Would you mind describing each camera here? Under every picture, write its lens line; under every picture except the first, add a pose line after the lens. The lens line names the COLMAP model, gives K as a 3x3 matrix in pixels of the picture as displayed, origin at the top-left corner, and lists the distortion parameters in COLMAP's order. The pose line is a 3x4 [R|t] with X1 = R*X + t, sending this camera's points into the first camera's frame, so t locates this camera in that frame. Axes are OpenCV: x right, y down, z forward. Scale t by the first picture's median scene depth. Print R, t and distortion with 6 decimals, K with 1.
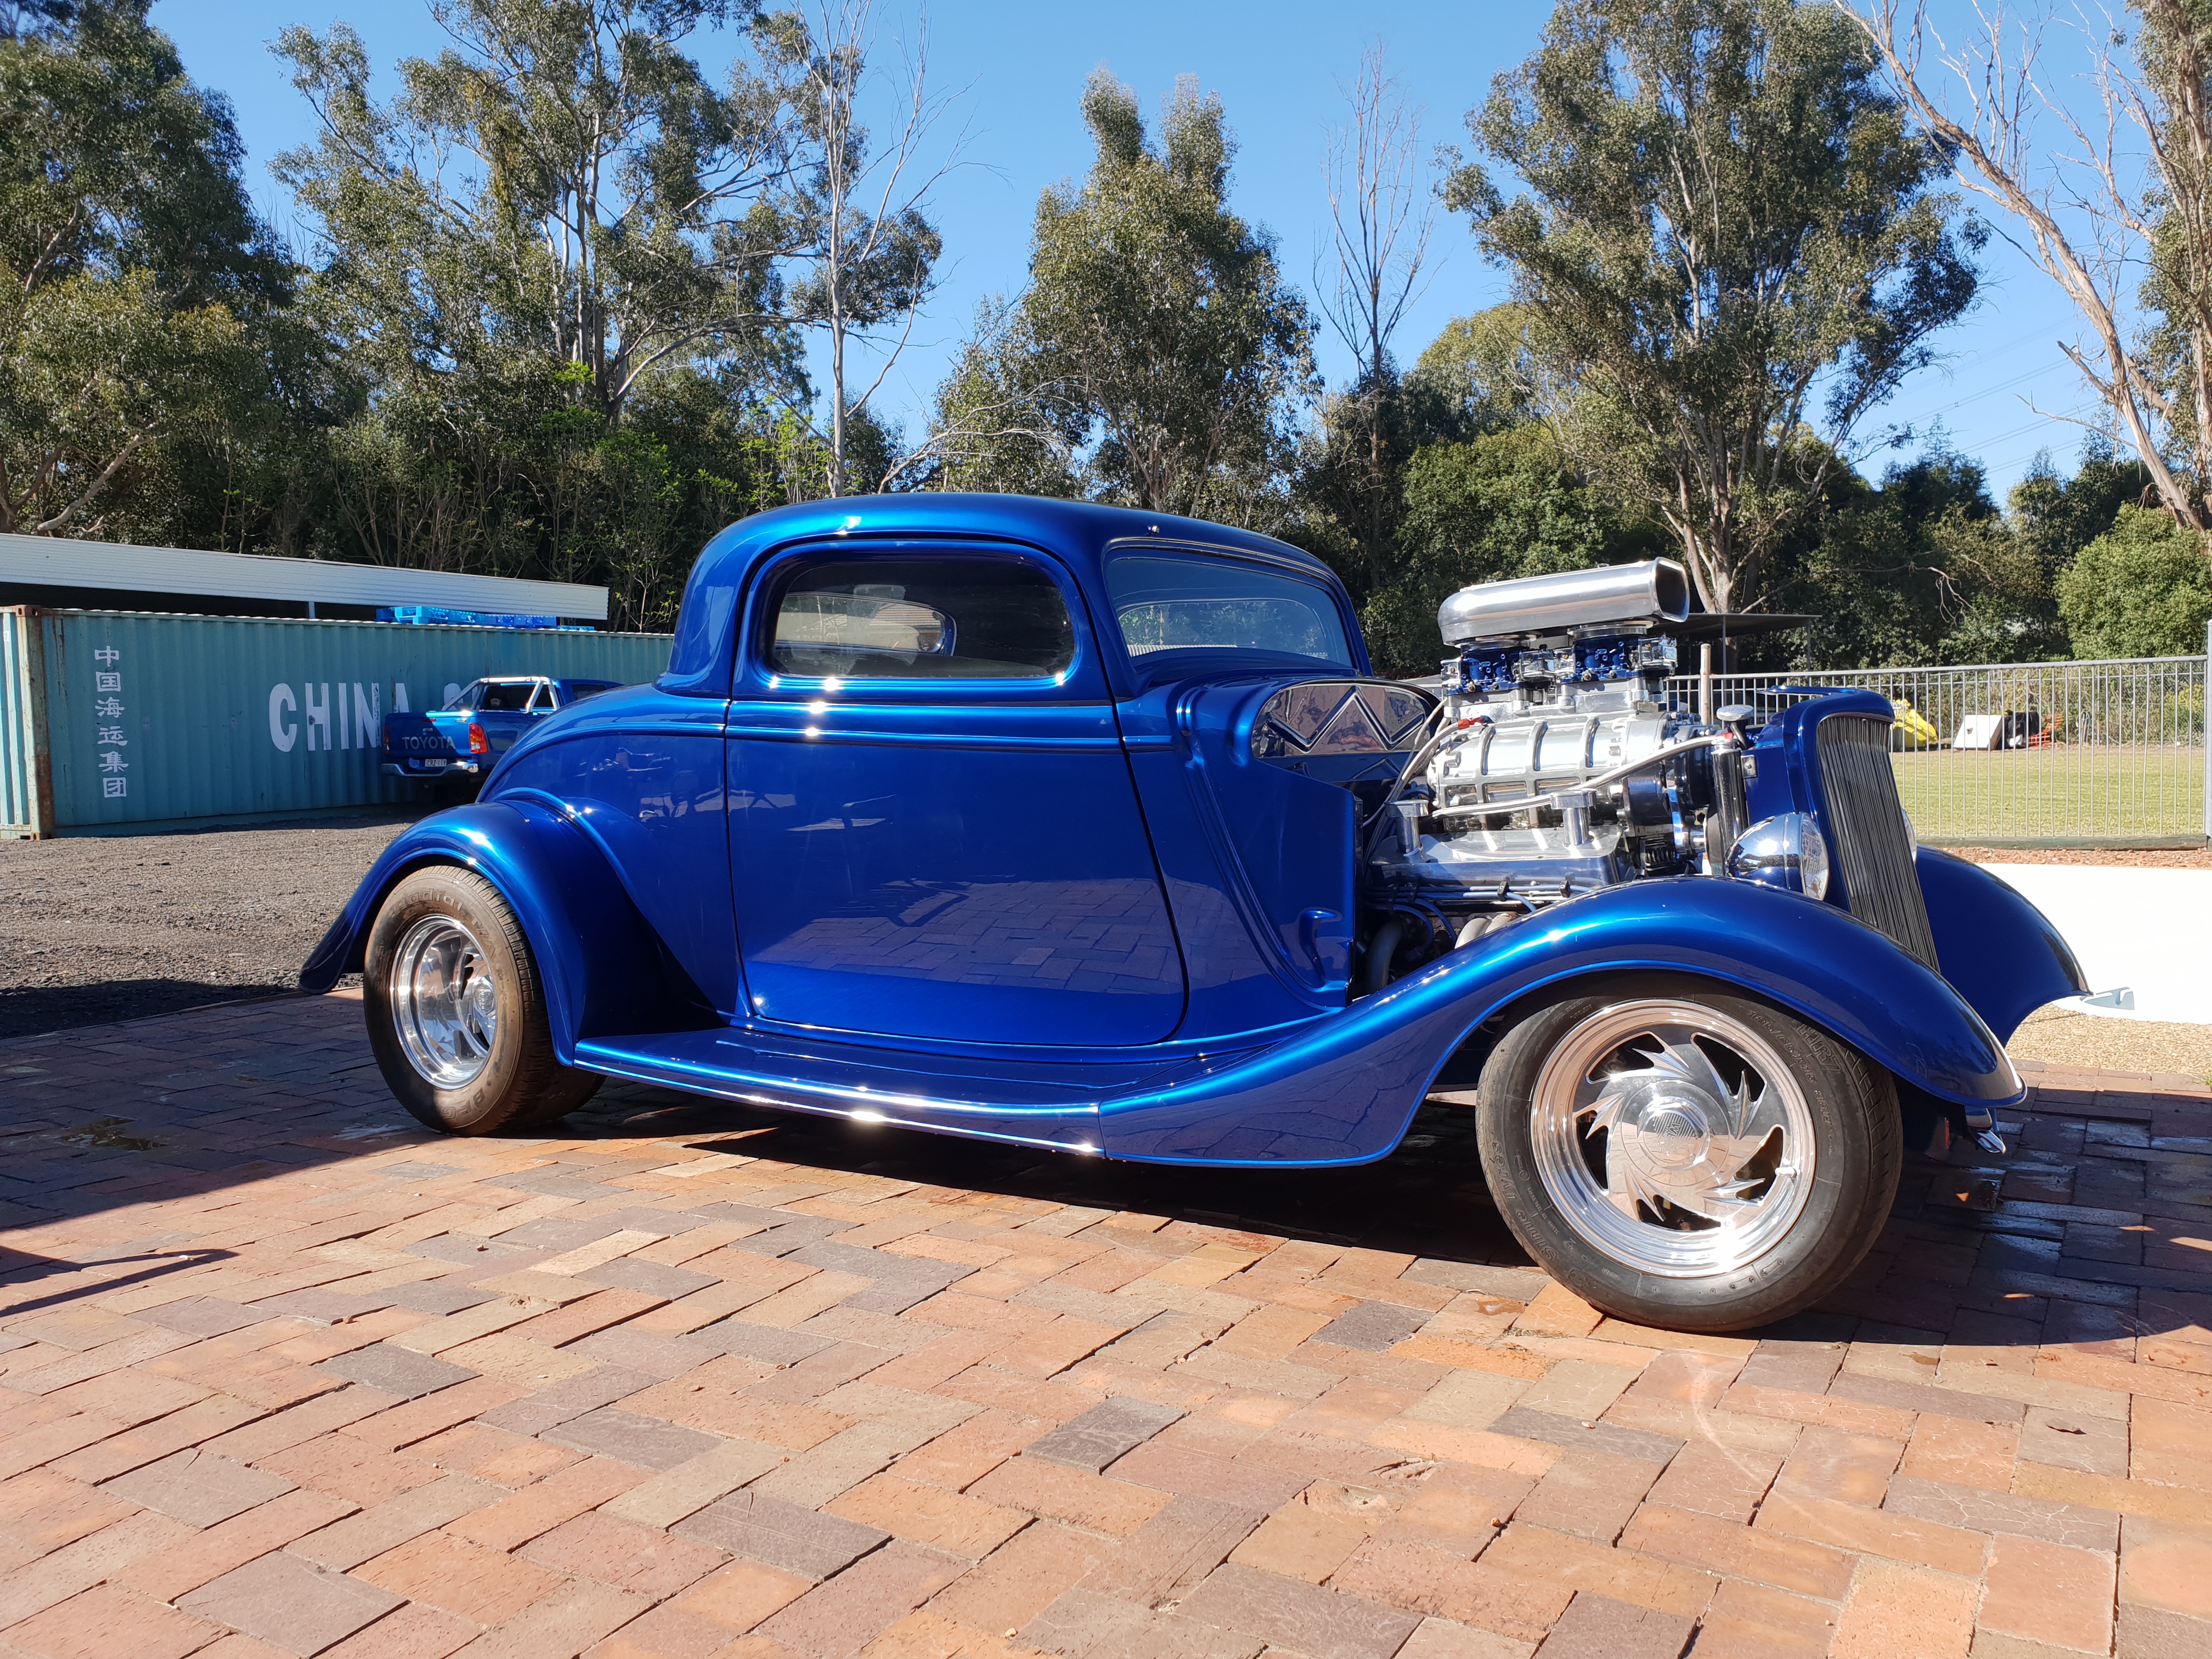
lens RADIAL K [[1718.2, 0, 1090.3], [0, 1718.2, 828.0], [0, 0, 1]] dist [0.014906, -0.004061]
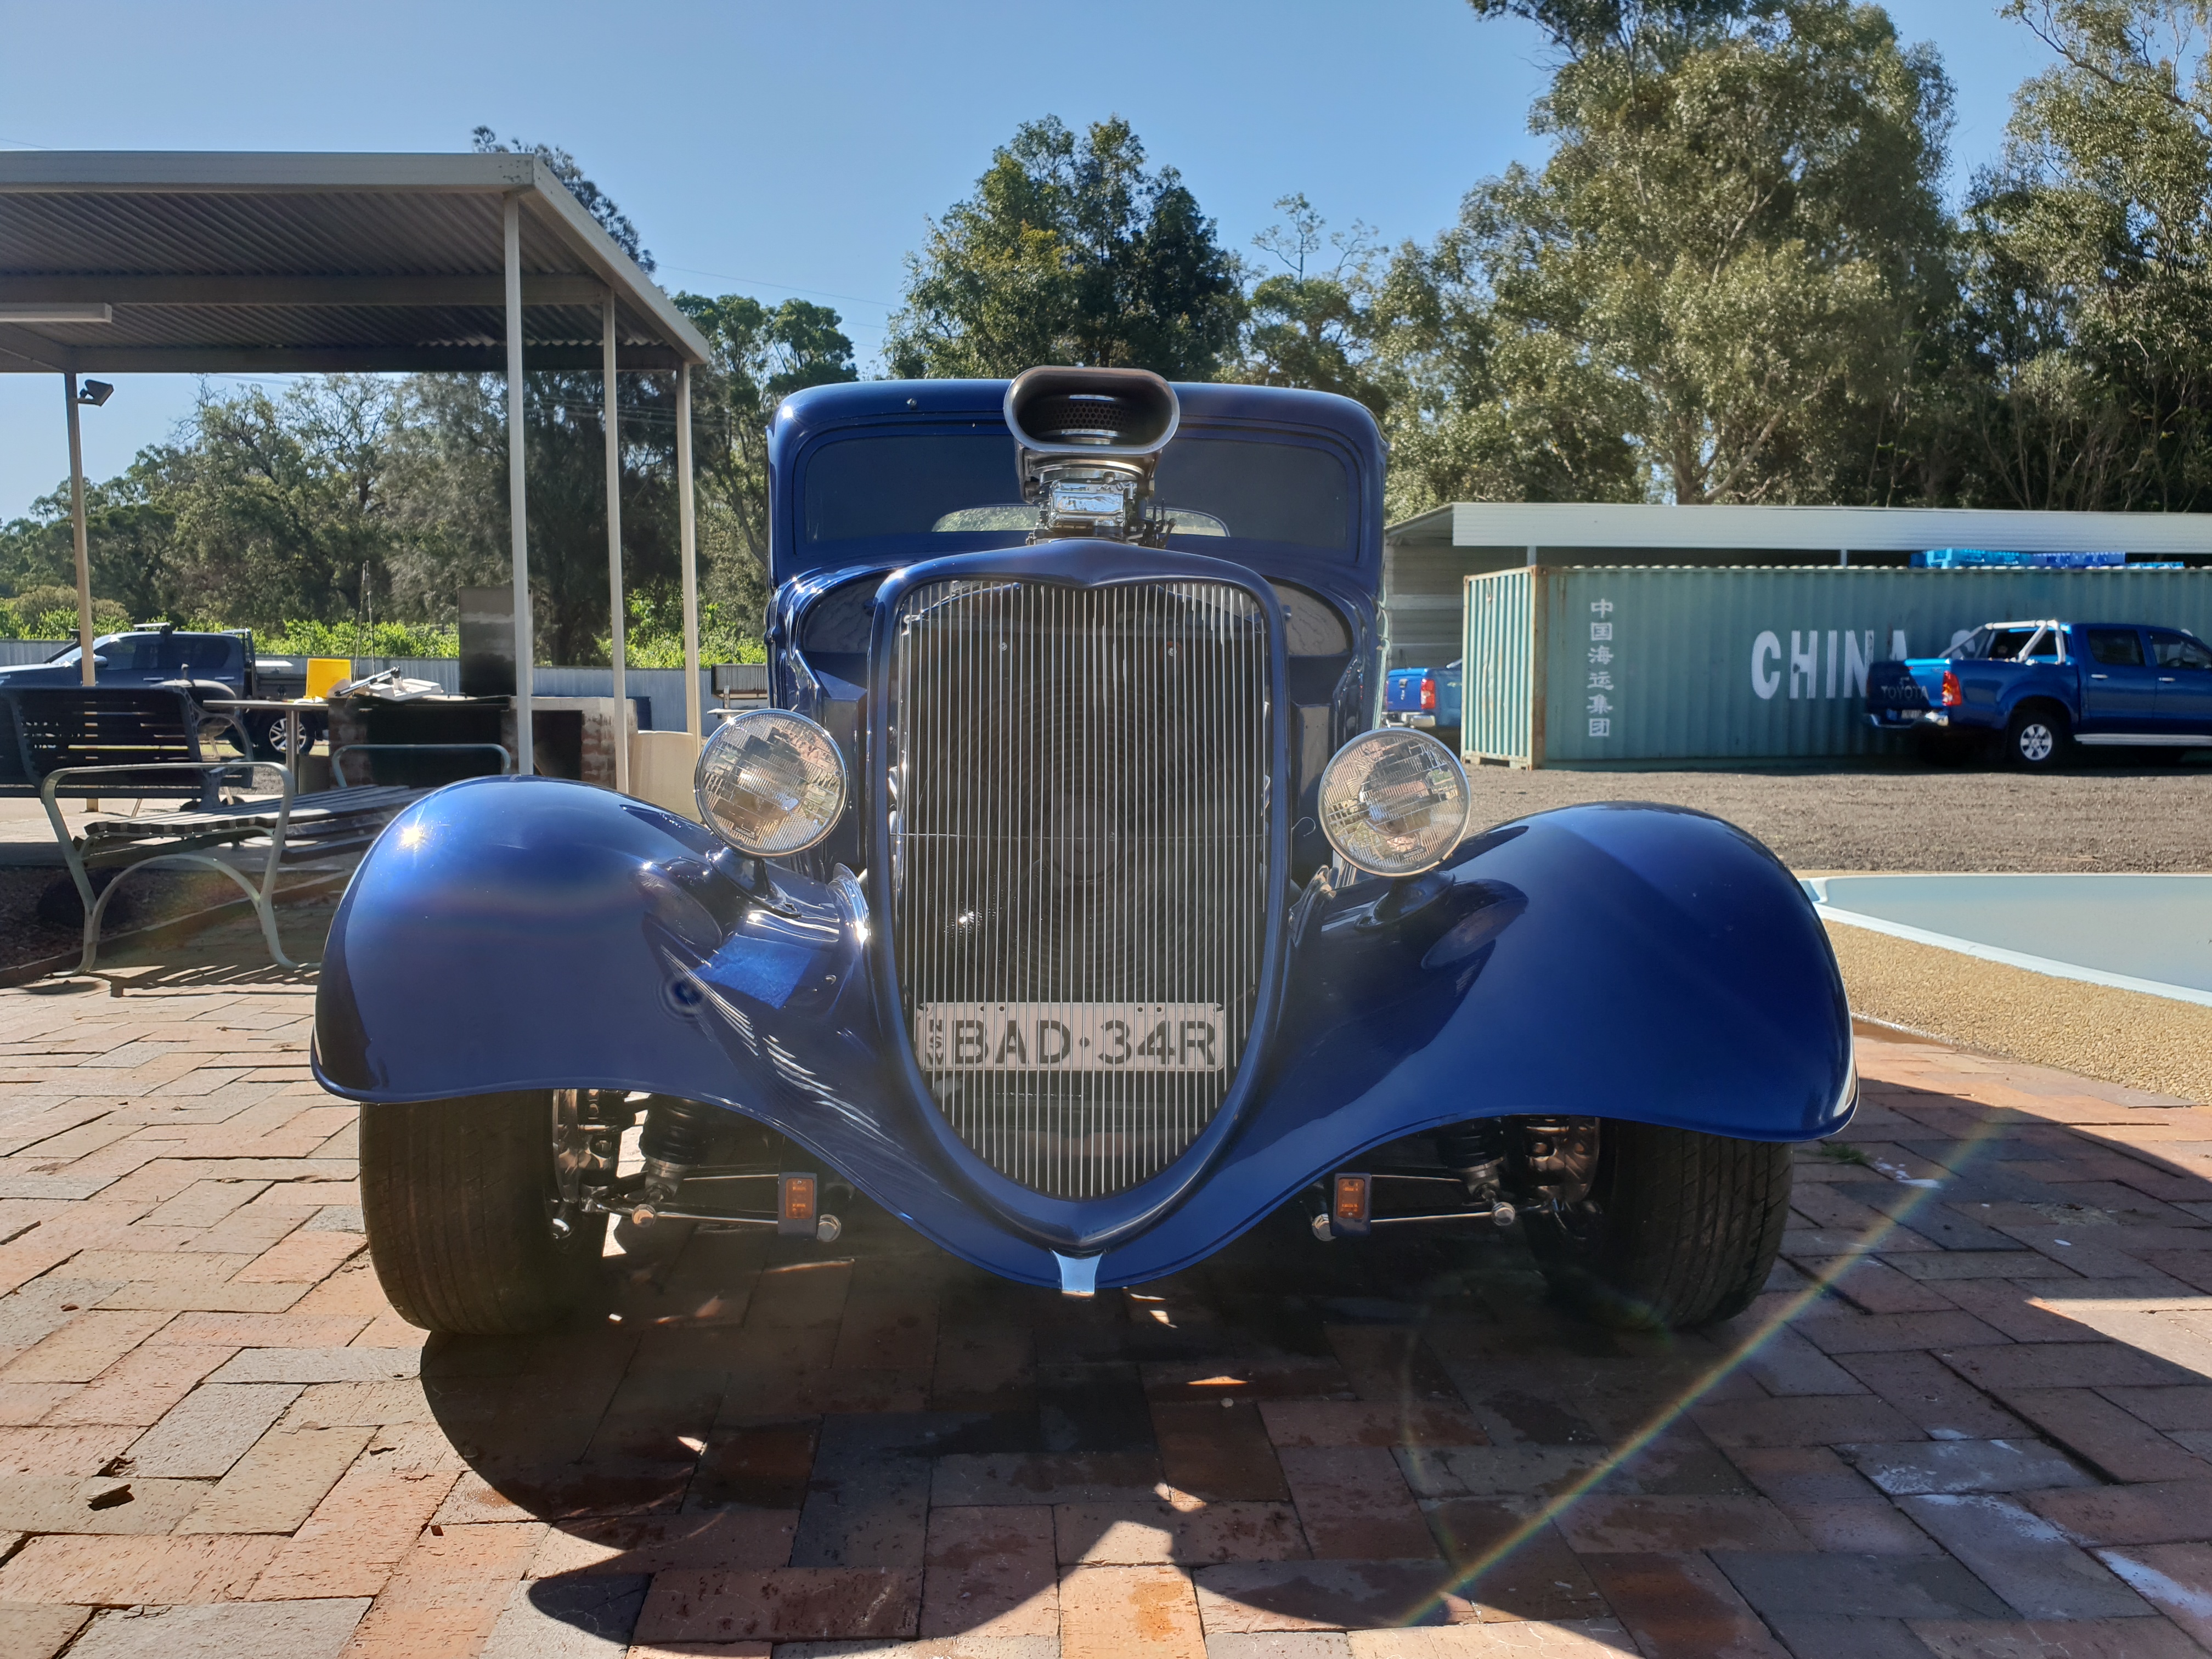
lens RADIAL K [[1718.2, 0, 1100.1], [0, 1718.2, 830.9], [0, 0, 1]] dist [0.014906, -0.004061]
pose [[0.576006, 0.083384, -0.813181, 0.130055], [-0.062662, 0.996361, 0.057782, -0.000755], [0.815040, 0.017673, 0.579135, 0.085131]]
